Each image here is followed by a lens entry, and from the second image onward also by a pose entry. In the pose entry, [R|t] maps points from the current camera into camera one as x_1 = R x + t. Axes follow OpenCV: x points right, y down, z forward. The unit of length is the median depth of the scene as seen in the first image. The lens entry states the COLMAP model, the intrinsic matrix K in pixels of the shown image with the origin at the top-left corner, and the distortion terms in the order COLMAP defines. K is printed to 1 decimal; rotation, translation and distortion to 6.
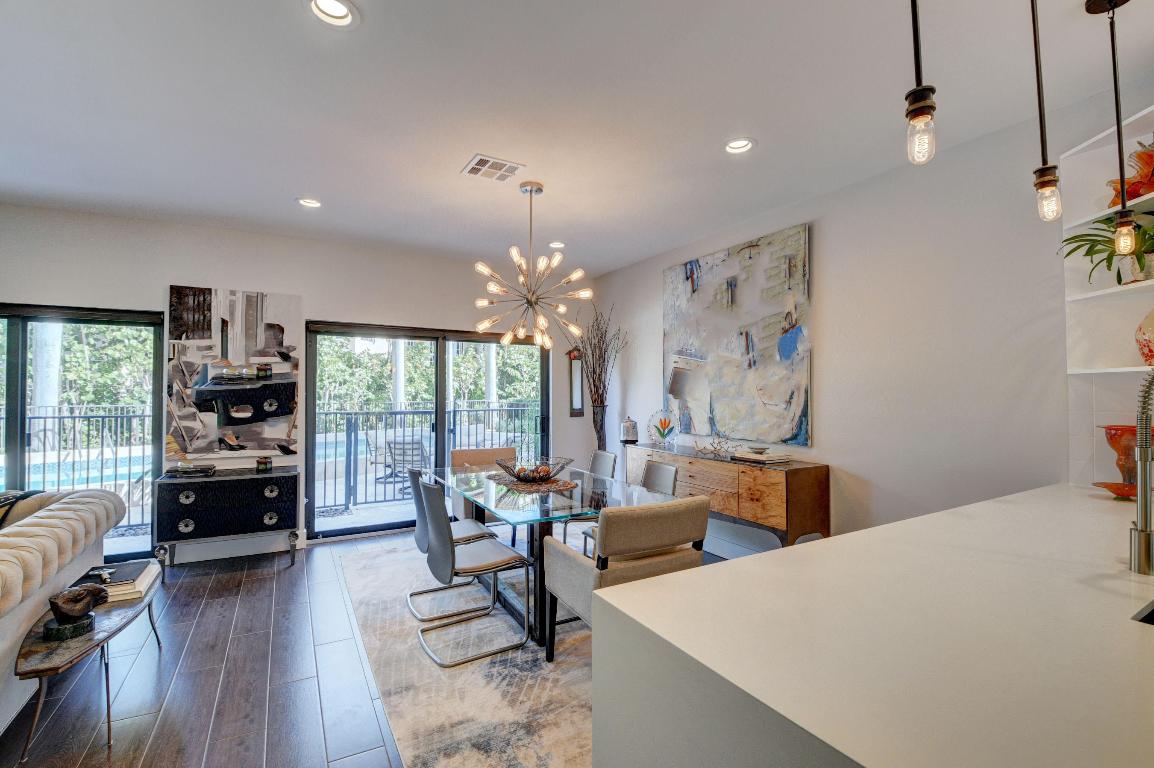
lens RADIAL K [[521.7, 0, 577.0], [0, 521.7, 384.0], [0, 0, 1]] dist [-0.002479, -0.000268]
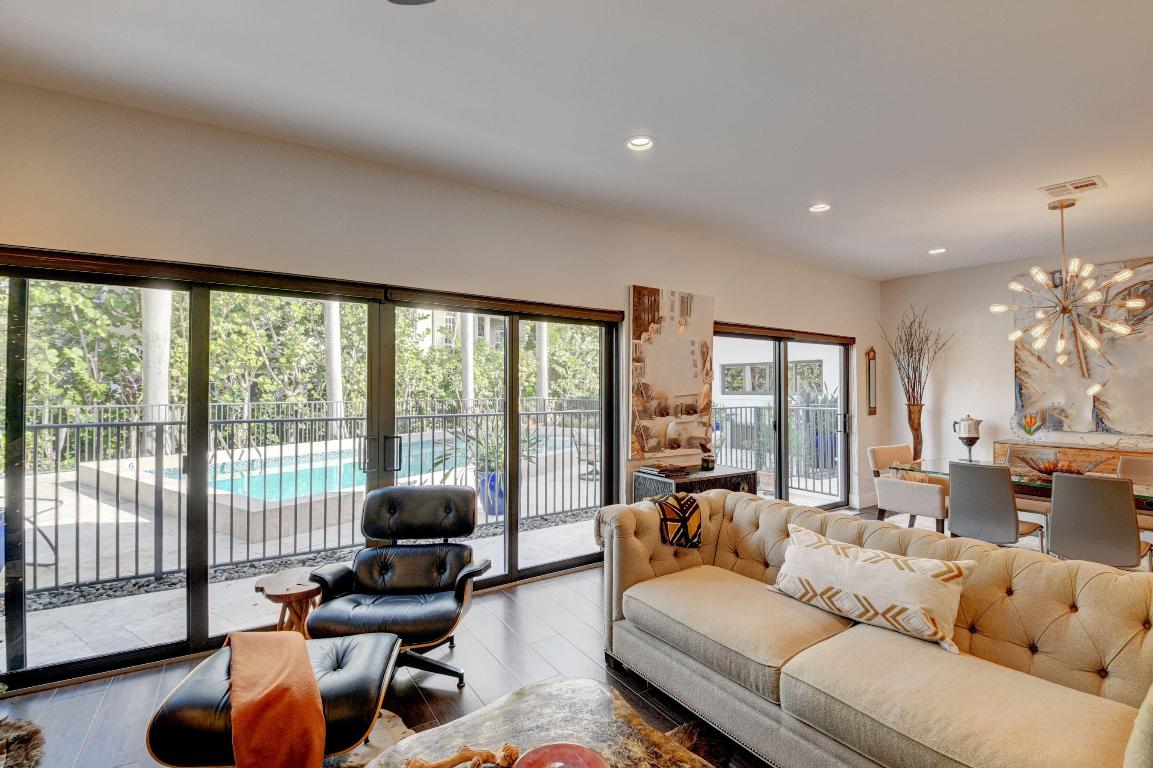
lens RADIAL K [[511.2, 0, 579.6], [0, 511.2, 382.5], [0, 0, 1]] dist [0.031112, -0.033712]
pose [[0.996766, 0.002337, 0.080324, -0.904923], [-0.002629, 0.999990, 0.003531, -0.005109], [-0.080315, -0.003731, 0.996763, 0.023500]]
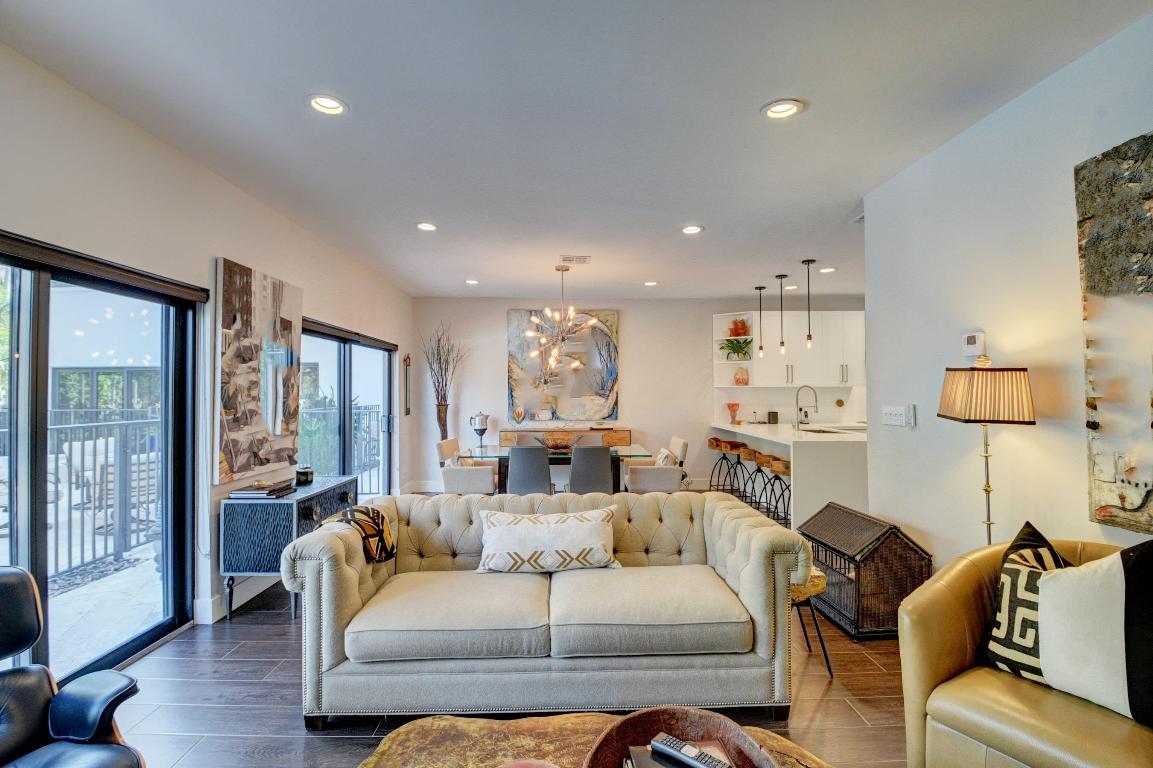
lens RADIAL K [[511.2, 0, 579.6], [0, 511.2, 382.5], [0, 0, 1]] dist [0.031112, -0.033712]
pose [[0.467195, 0.015158, 0.884025, -1.134961], [-0.011861, 0.999871, -0.010876, -0.002270], [-0.884075, -0.005404, 0.467314, 0.162710]]
